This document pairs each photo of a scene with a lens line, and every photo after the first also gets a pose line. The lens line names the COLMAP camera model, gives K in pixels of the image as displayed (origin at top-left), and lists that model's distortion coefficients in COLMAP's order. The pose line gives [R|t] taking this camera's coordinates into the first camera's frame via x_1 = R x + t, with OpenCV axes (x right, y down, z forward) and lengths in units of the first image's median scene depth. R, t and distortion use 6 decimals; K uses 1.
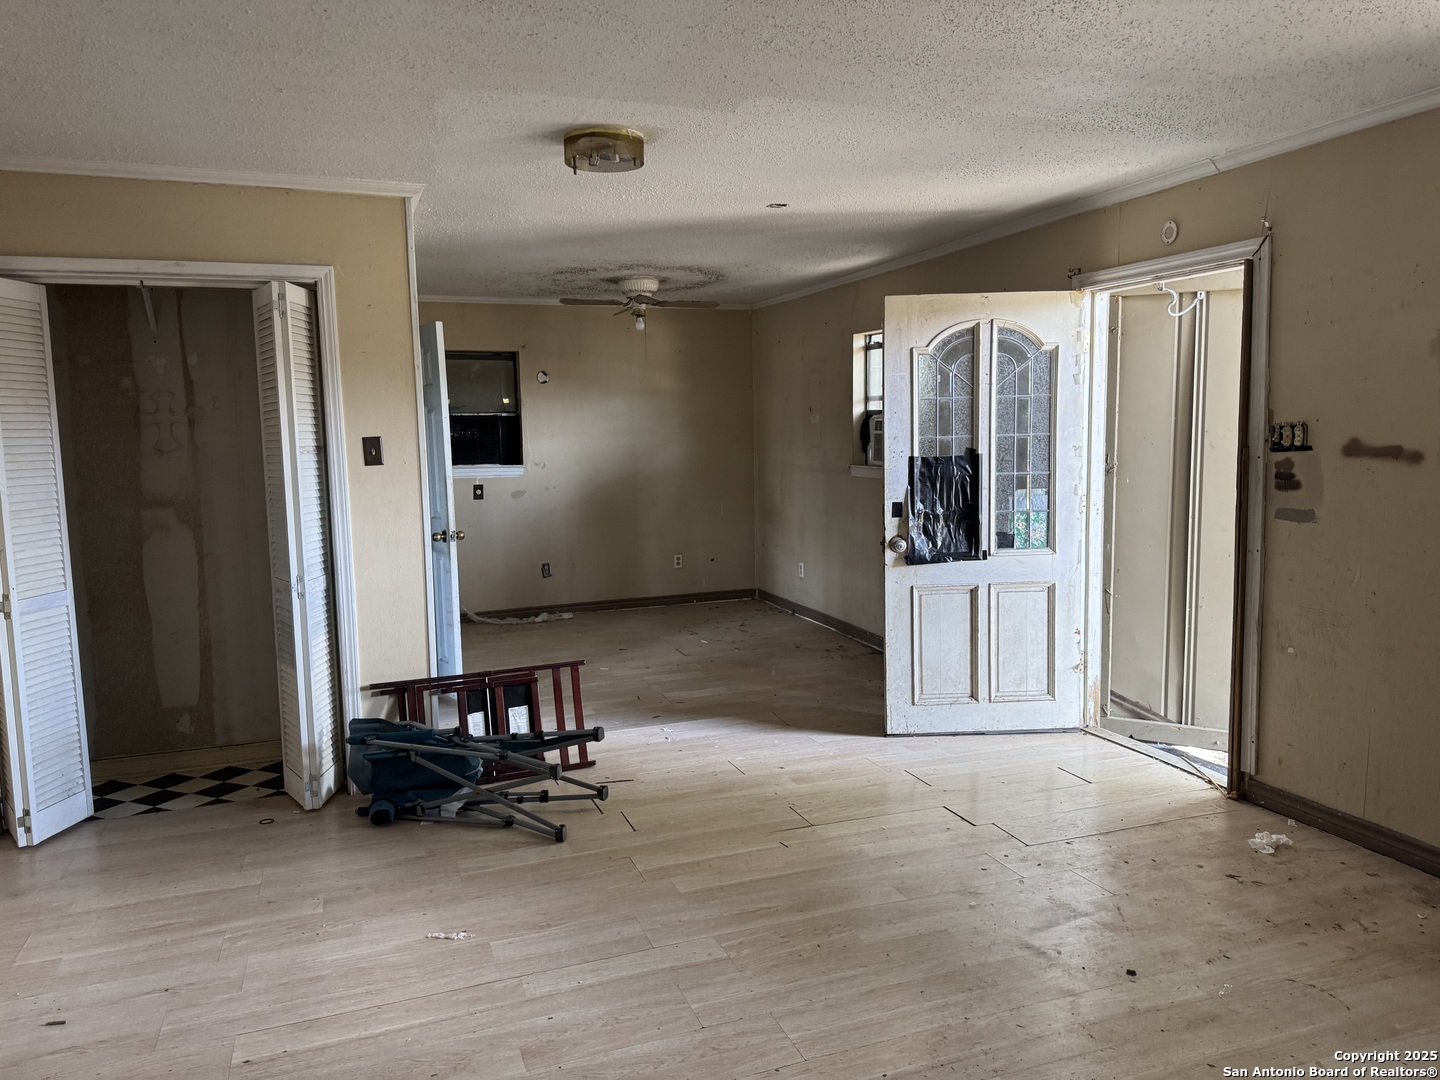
lens RADIAL K [[1017.6, 0, 716.5], [0, 1017.6, 540.3], [0, 0, 1]] dist [0.061910, -0.071821]
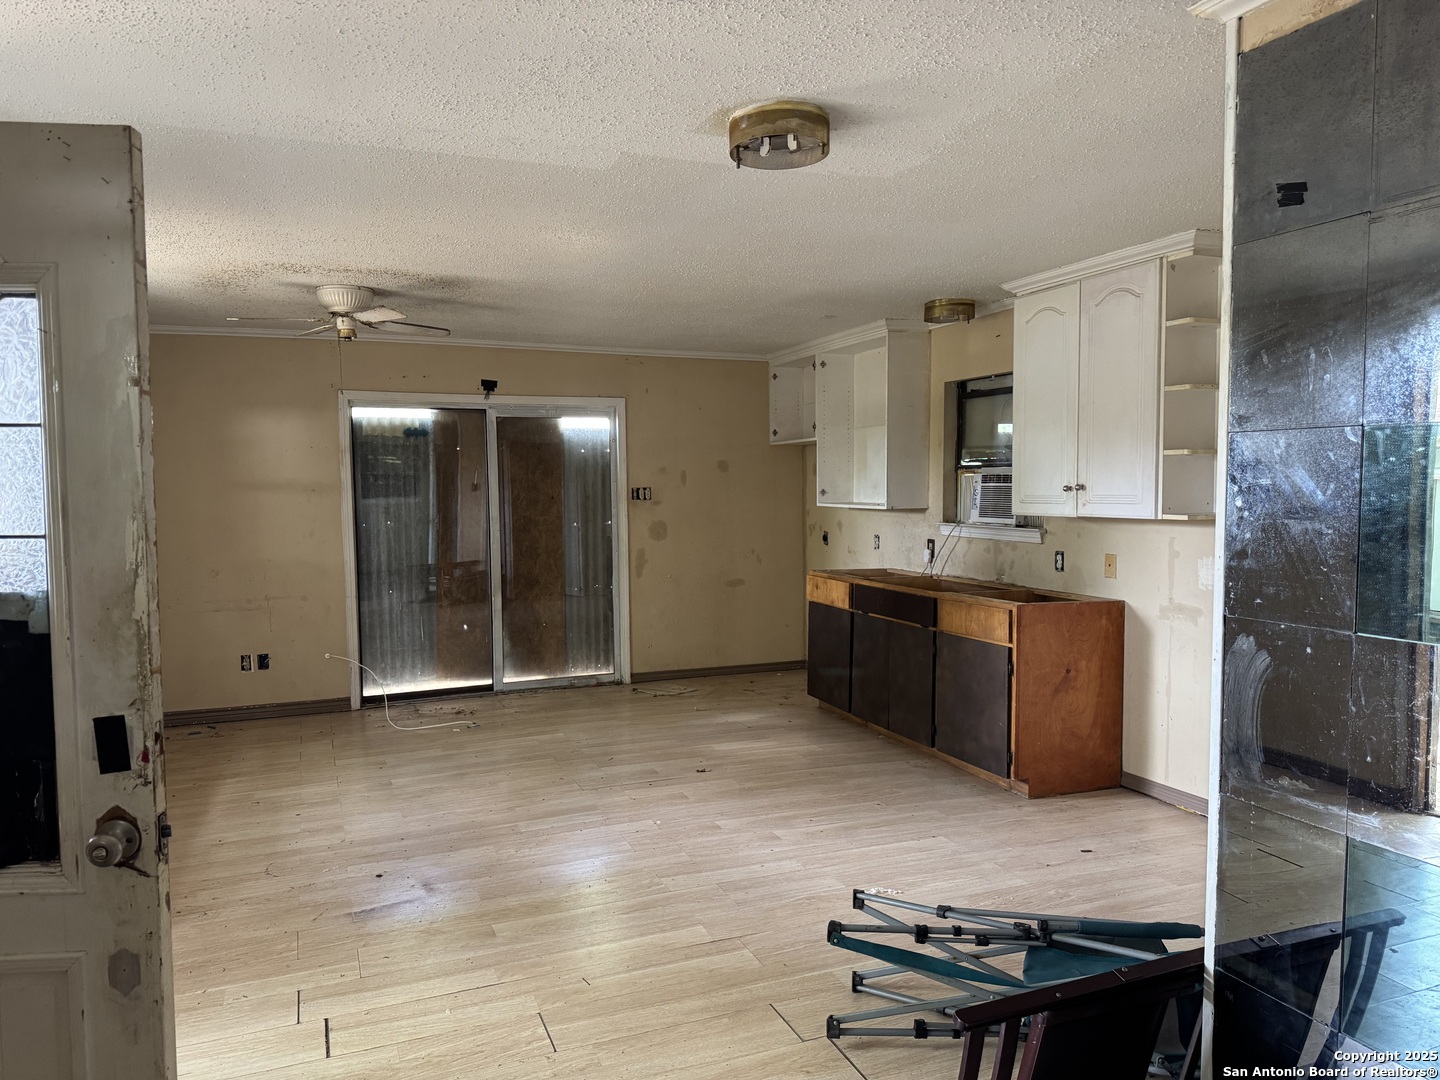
lens RADIAL K [[1017.6, 0, 715.9], [0, 1017.6, 542.9], [0, 0, 1]] dist [0.061910, -0.071821]
pose [[-0.999030, 0.027679, -0.034236, -0.027190], [0.021823, 0.986724, 0.160930, -0.236693], [0.038236, 0.160027, -0.986372, 2.168348]]
